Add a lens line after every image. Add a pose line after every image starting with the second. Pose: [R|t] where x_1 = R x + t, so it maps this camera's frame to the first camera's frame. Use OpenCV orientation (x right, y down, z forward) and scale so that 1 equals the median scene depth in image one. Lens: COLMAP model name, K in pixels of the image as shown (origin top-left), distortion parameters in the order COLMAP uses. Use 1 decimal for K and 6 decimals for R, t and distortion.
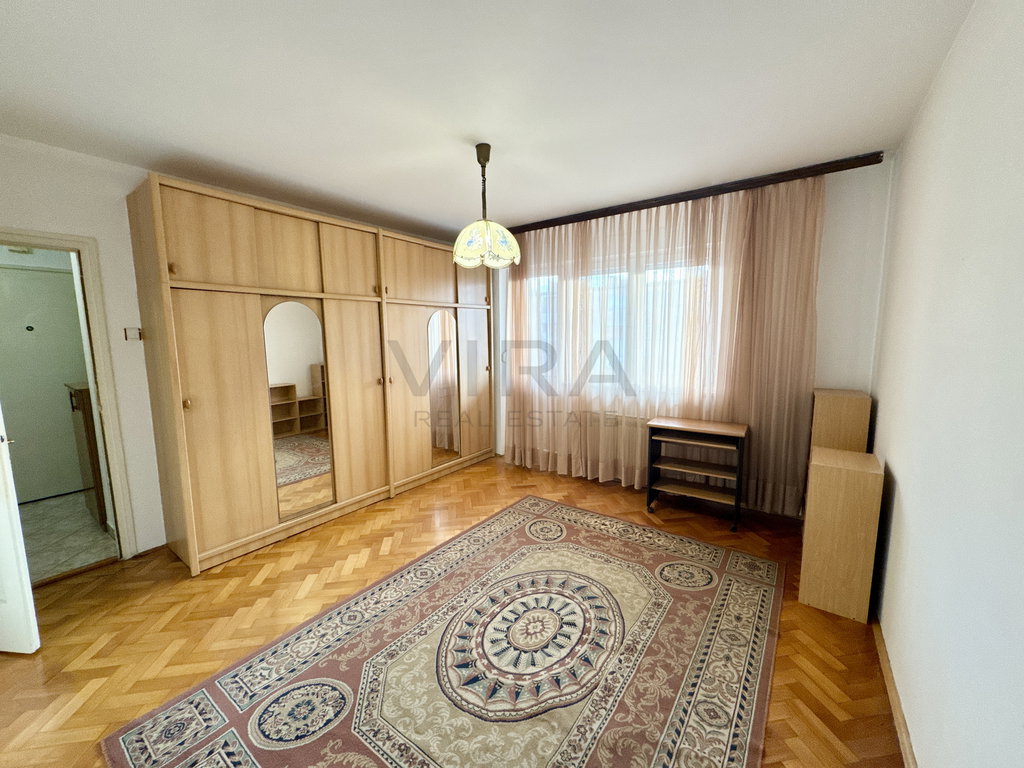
lens RADIAL K [[405.9, 0, 512.5], [0, 405.9, 386.4], [0, 0, 1]] dist [-0.000675, -0.000530]
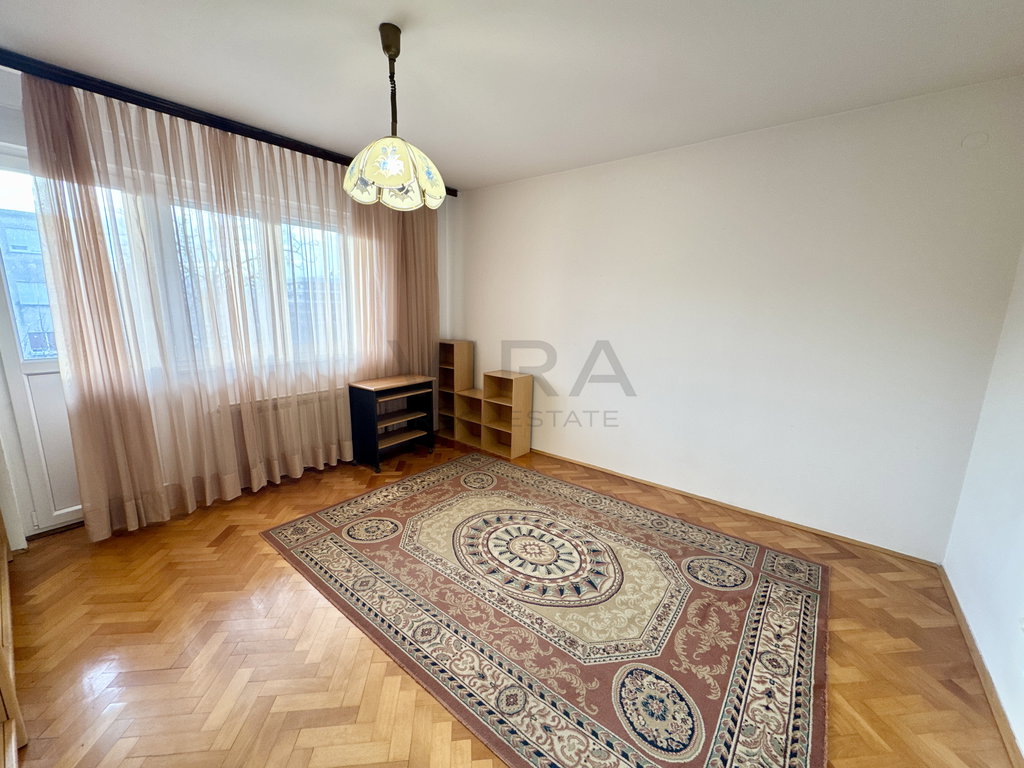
lens RADIAL K [[405.9, 0, 510.4], [0, 405.9, 383.0], [0, 0, 1]] dist [-0.000675, -0.000530]
pose [[0.047055, -0.177680, 0.982963, -1.098196], [0.106895, 0.979298, 0.171900, -0.101888], [-0.993156, 0.096985, 0.065074, 1.000293]]
